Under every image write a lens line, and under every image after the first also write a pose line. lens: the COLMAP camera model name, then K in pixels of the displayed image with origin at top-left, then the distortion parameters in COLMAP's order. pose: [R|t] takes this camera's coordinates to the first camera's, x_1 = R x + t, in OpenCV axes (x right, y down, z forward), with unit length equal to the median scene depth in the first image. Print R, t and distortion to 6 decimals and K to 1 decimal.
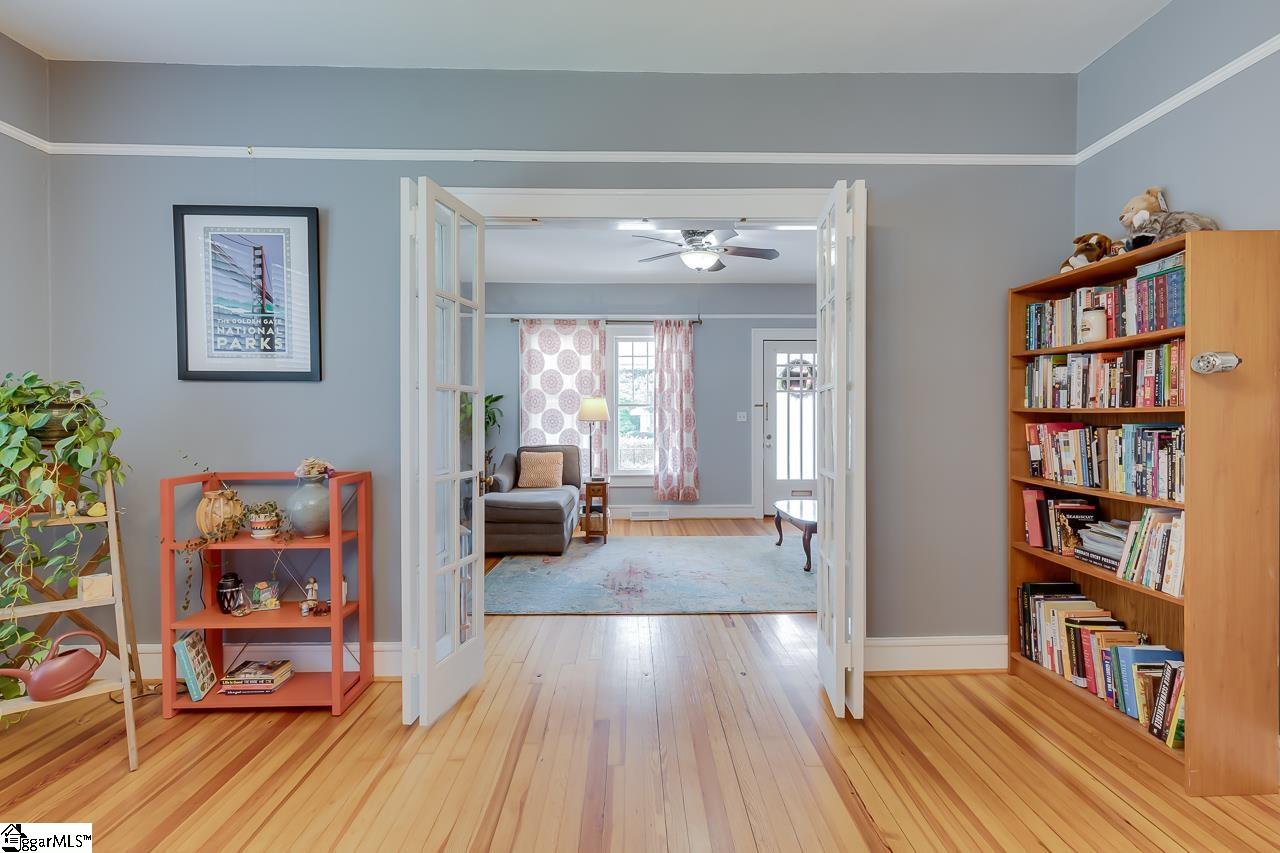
lens RADIAL K [[589.0, 0, 648.6], [0, 589.0, 426.4], [0, 0, 1]] dist [0.001195, 0.000629]
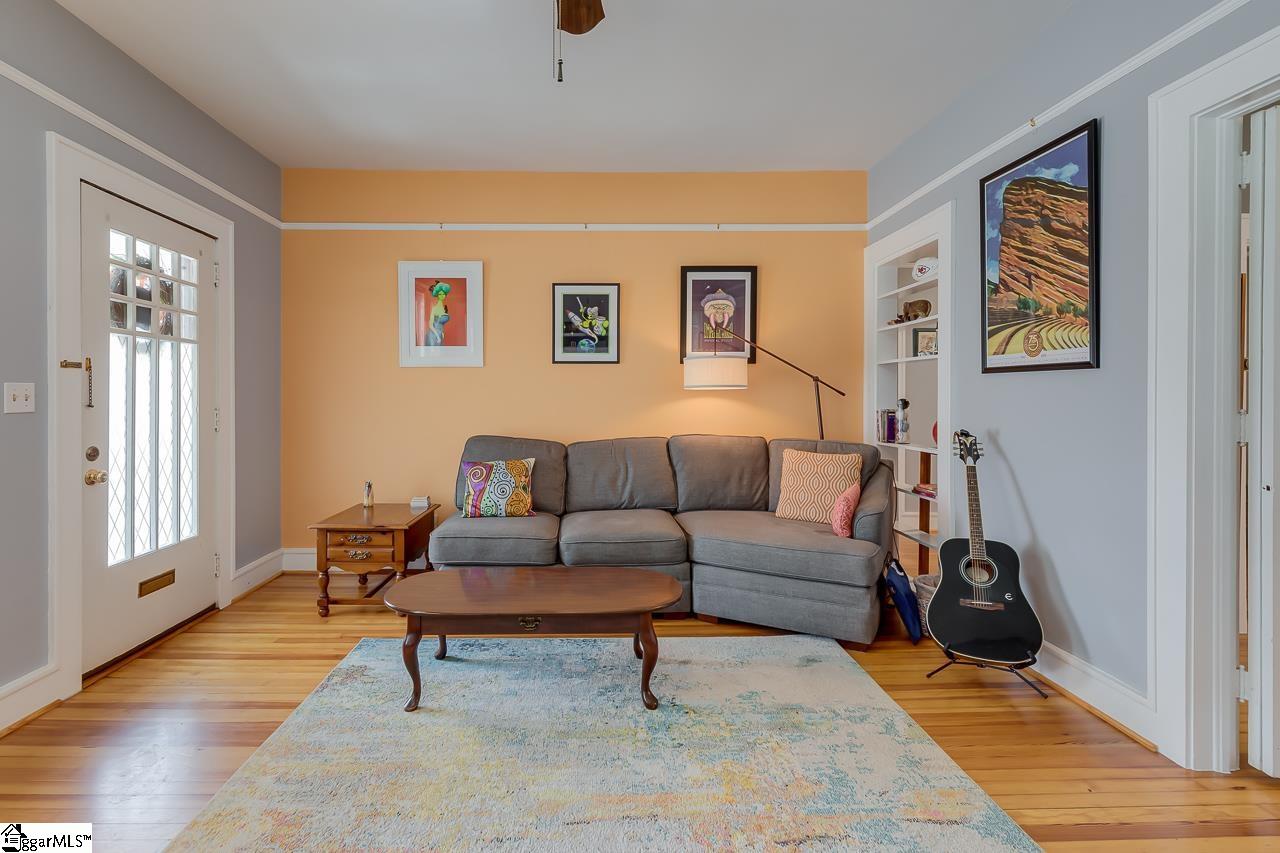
lens RADIAL K [[587.0, 0, 605.7], [0, 587.0, 399.0], [0, 0, 1]] dist [0.003289, -0.000027]
pose [[0.008228, 0.000096, 0.999966, -0.192802], [0.016174, 0.999869, -0.000229, -0.013205], [-0.999835, 0.016175, 0.008226, 0.859035]]
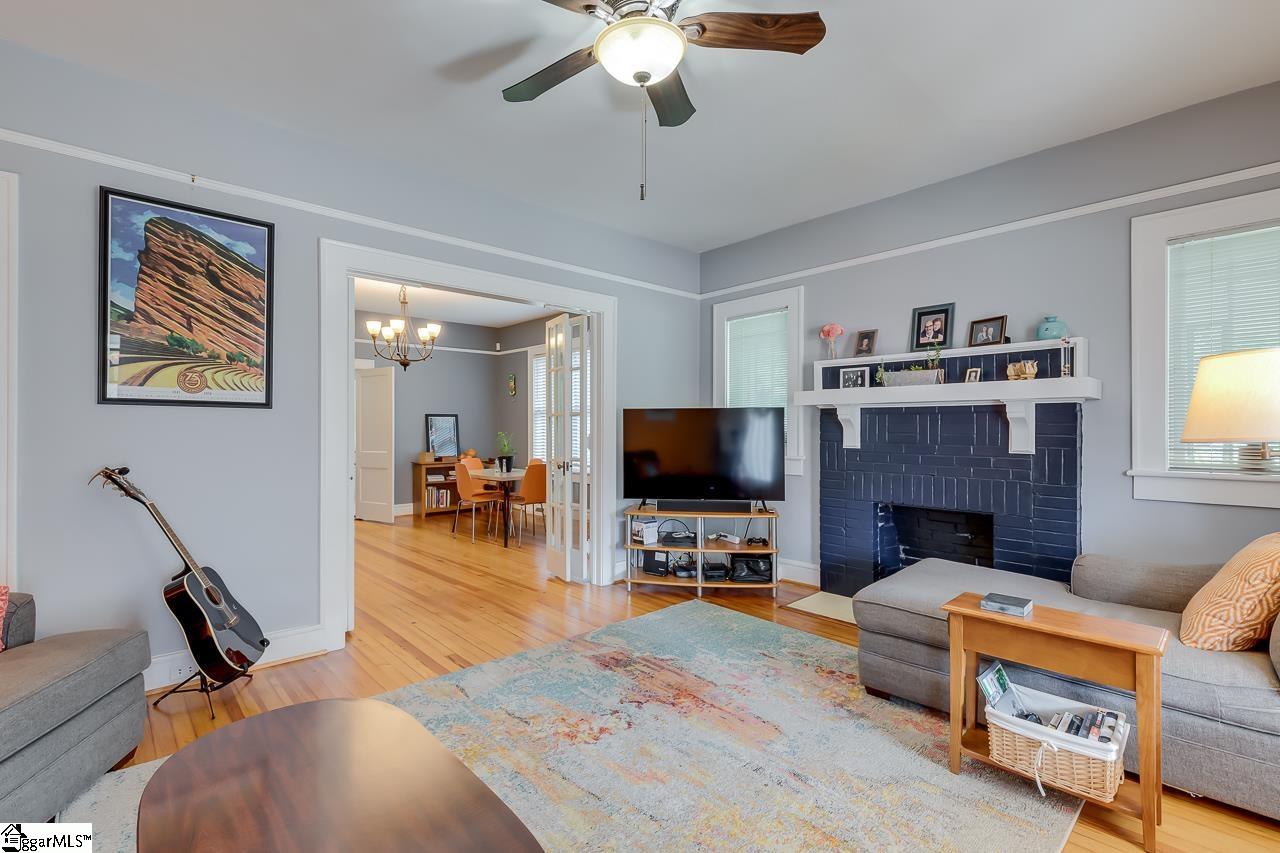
lens RADIAL K [[603.9, 0, 663.1], [0, 603.9, 428.9], [0, 0, 1]] dist [0.002927, -0.000577]
pose [[-0.742724, 0.002757, -0.669592, 0.328844], [-0.006302, 0.999918, 0.011107, -0.018930], [0.669568, 0.012469, -0.742646, 1.187098]]
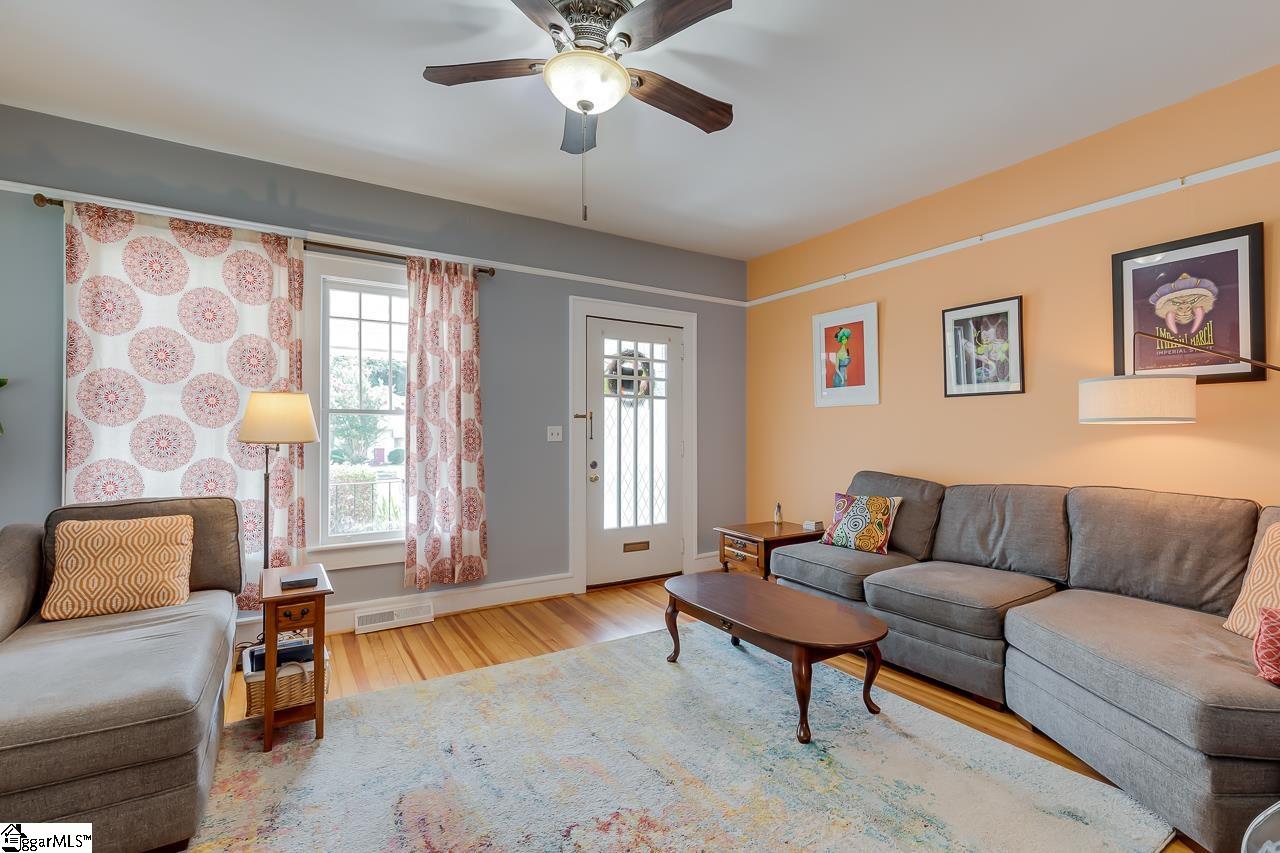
lens RADIAL K [[572.8, 0, 652.1], [0, 572.8, 429.6], [0, 0, 1]] dist [0.000663, -0.000368]
pose [[0.858790, 0.006246, 0.512290, -0.081920], [0.004518, 0.999794, -0.019763, -0.010506], [-0.512308, 0.019287, 0.858585, 0.530809]]
